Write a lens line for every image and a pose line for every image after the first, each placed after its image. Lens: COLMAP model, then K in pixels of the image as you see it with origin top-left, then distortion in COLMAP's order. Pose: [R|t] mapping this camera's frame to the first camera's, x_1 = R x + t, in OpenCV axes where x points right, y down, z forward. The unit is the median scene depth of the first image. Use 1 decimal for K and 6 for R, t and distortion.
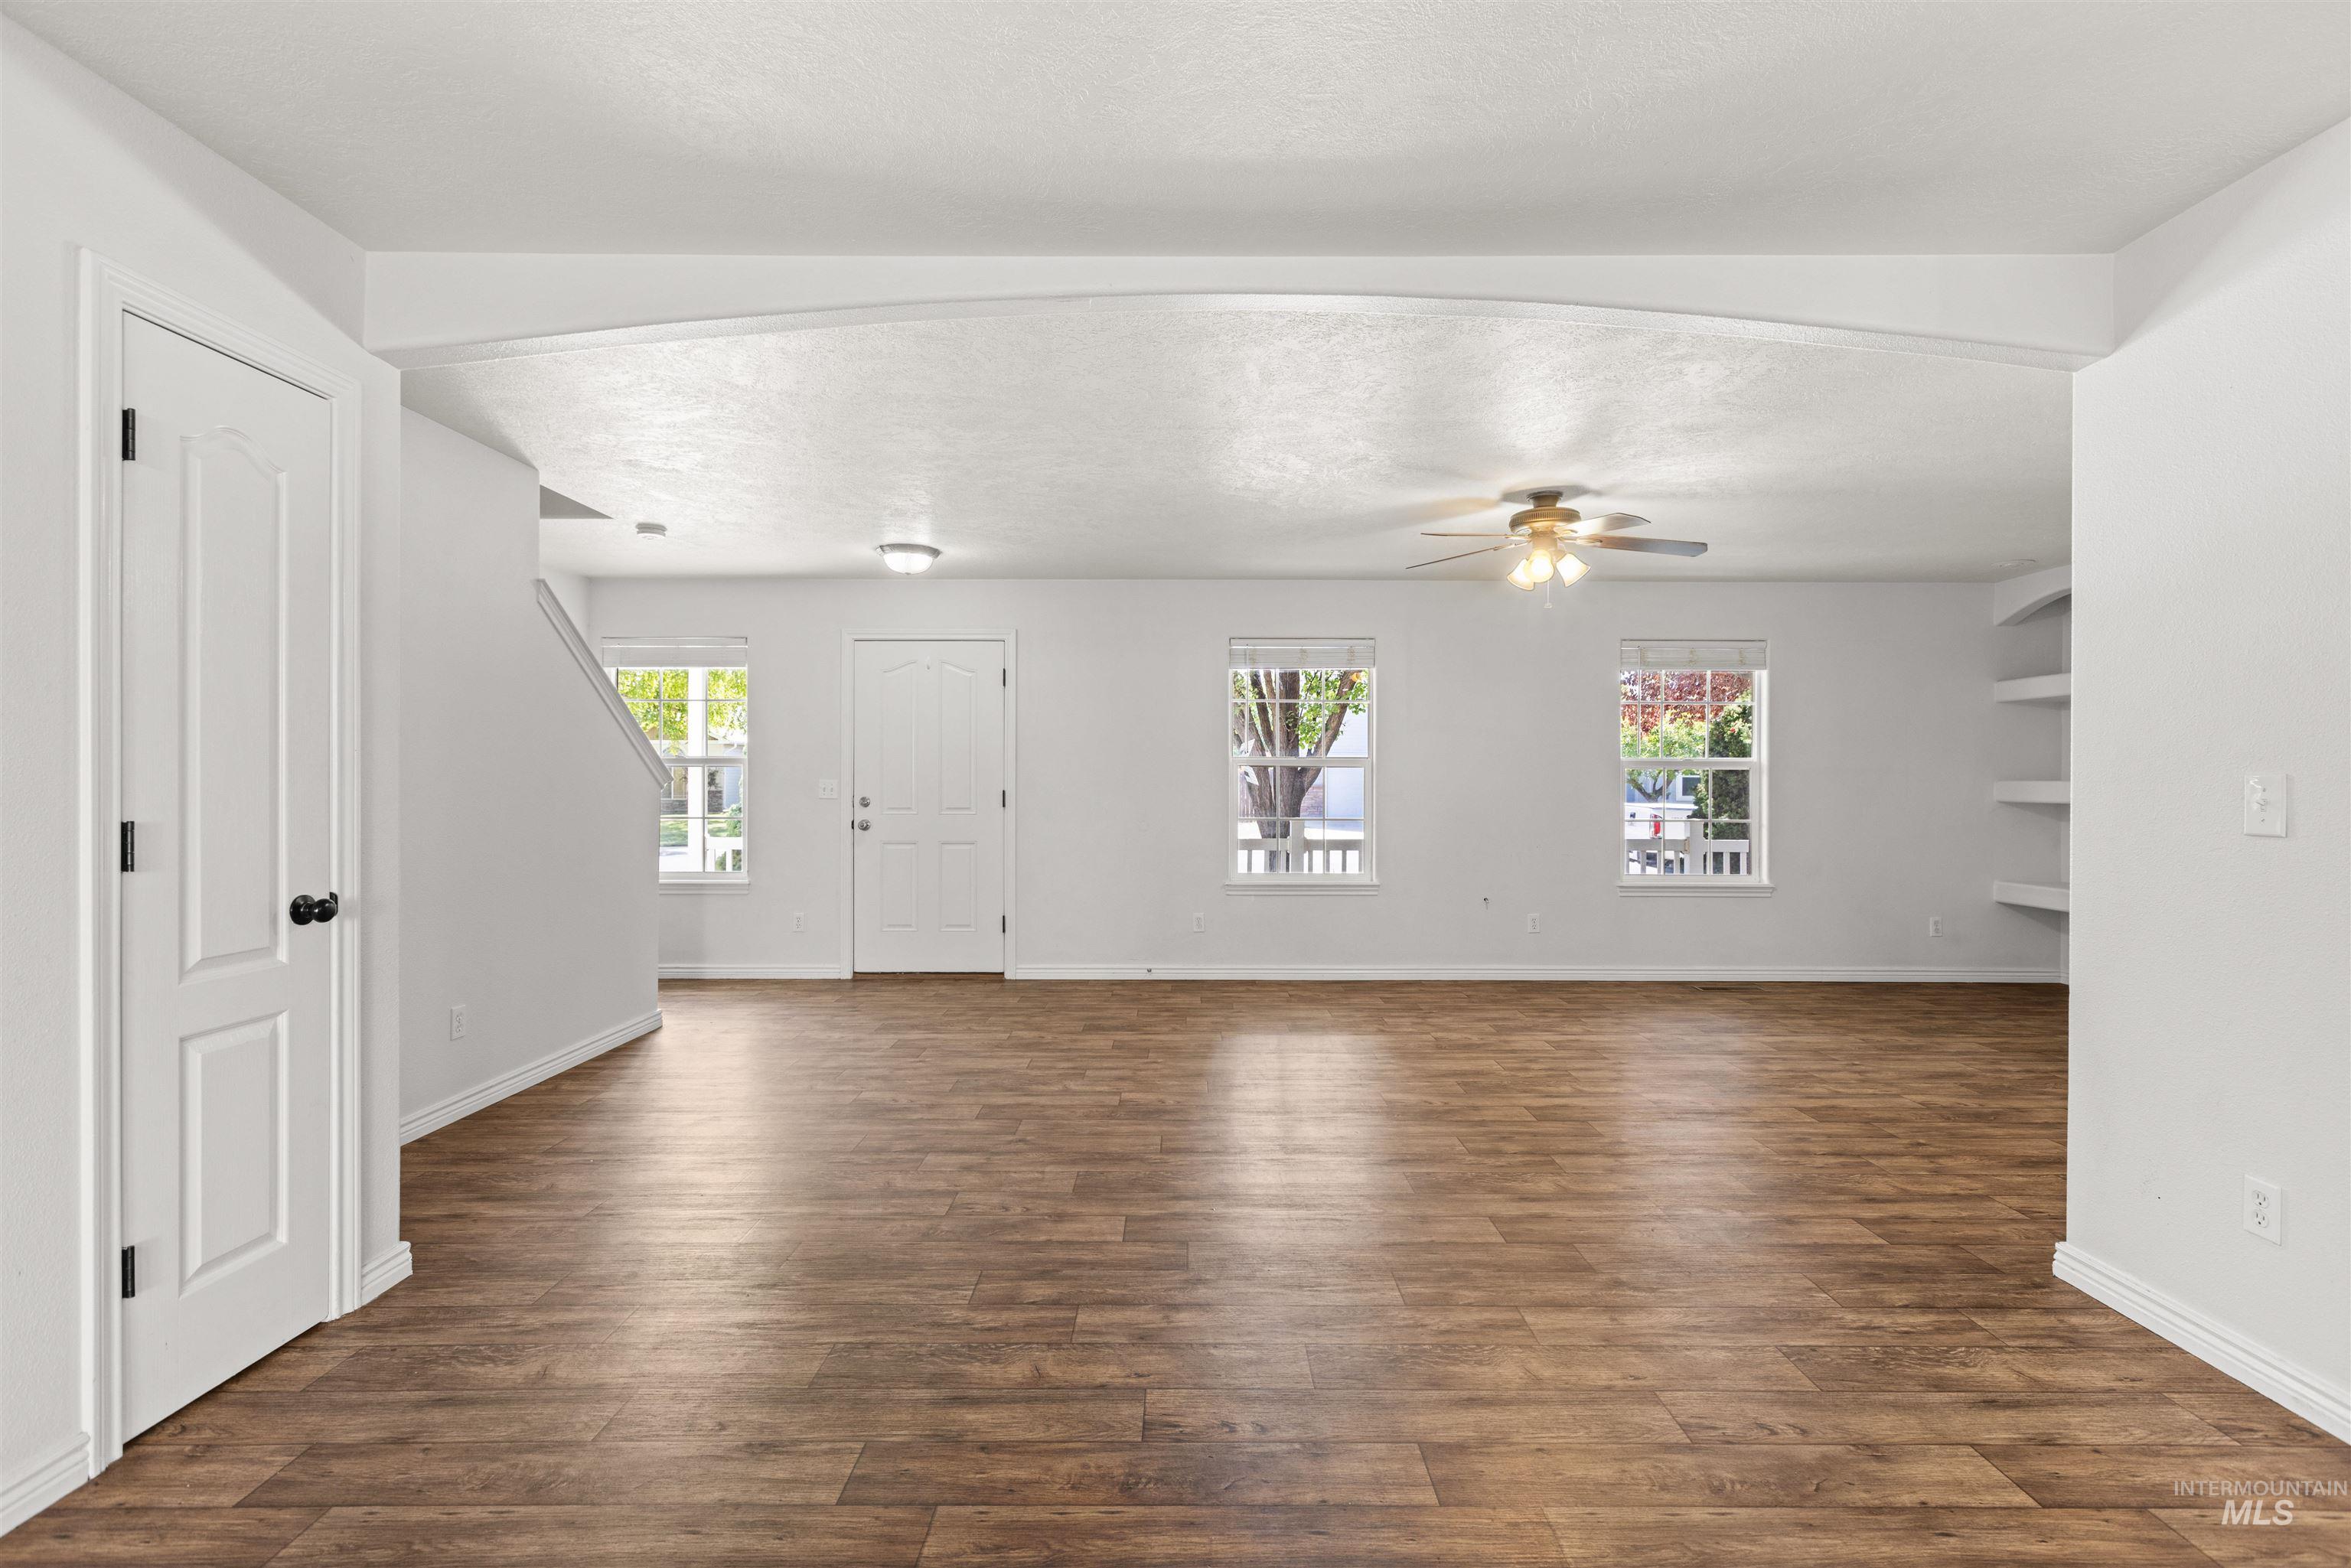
lens RADIAL K [[1047.0, 0, 1174.7], [0, 1047.0, 785.7], [0, 0, 1]] dist [0.000344, -0.000834]
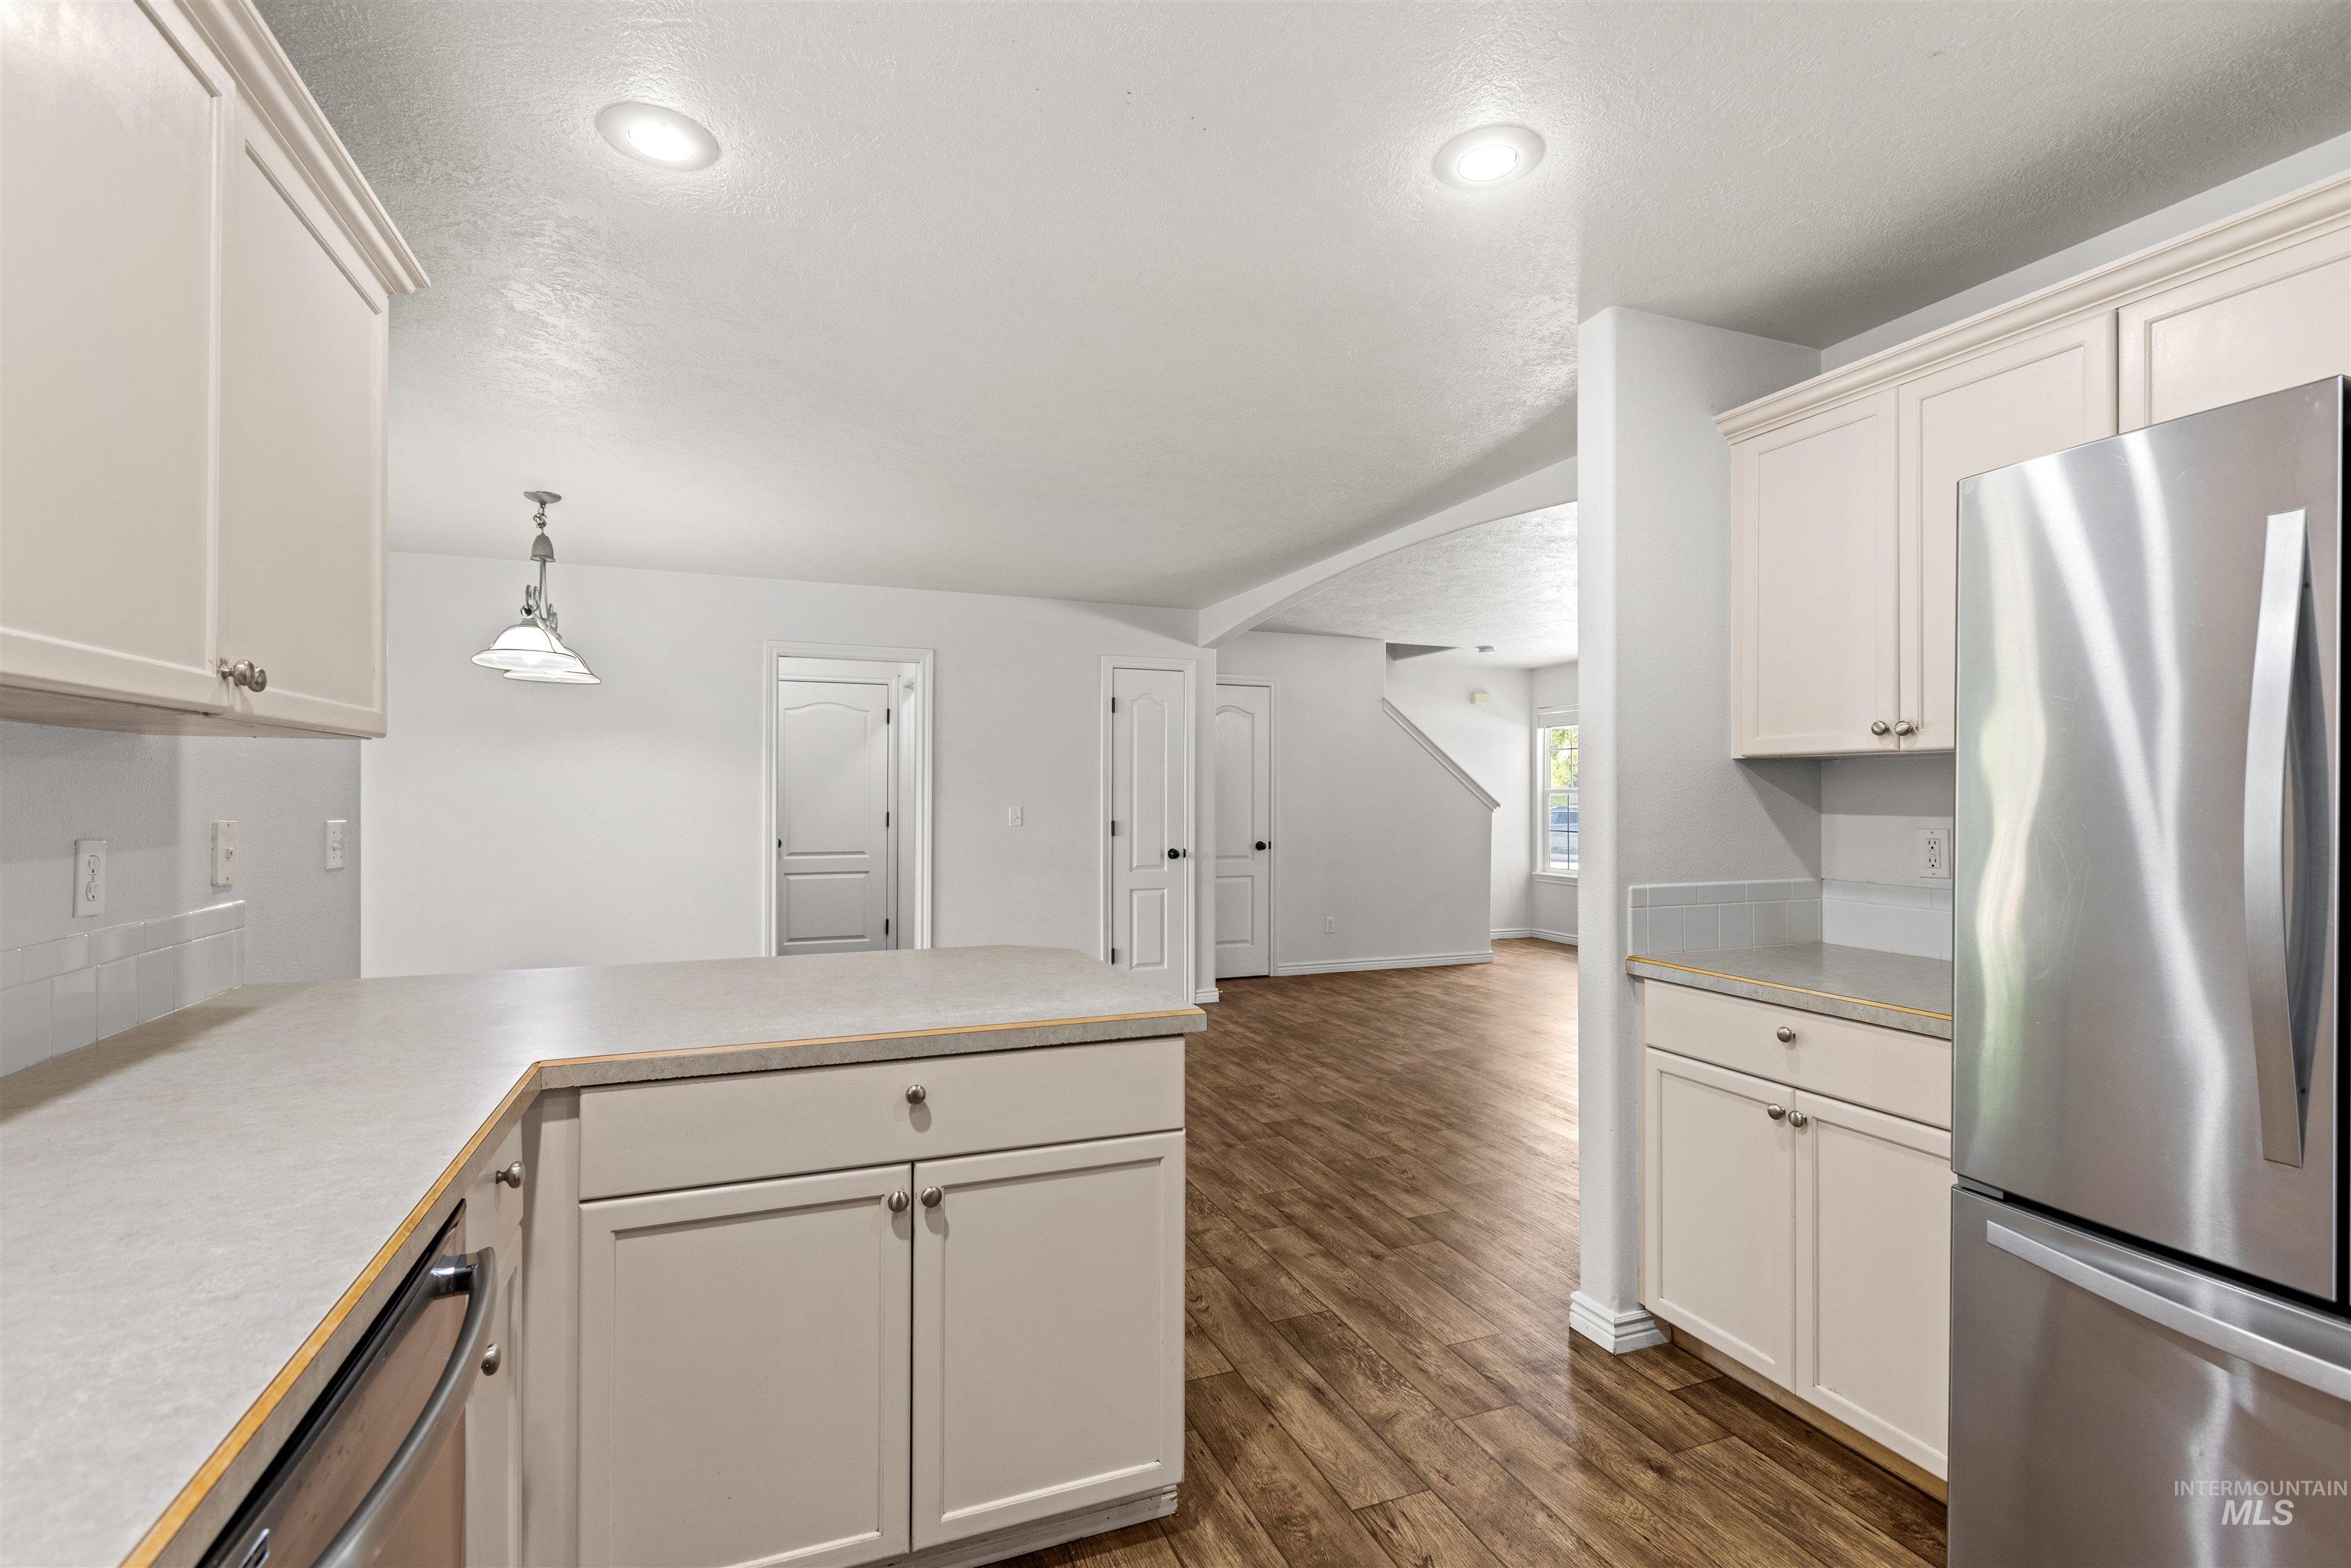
lens RADIAL K [[1054.6, 0, 1187.3], [0, 1054.6, 777.5], [0, 0, 1]] dist [0.000442, 0.000930]
pose [[0.378674, -0.015233, -0.925405, 1.878080], [-0.008720, 0.999761, -0.020025, -0.029634], [0.925489, 0.015652, 0.378451, -0.048771]]
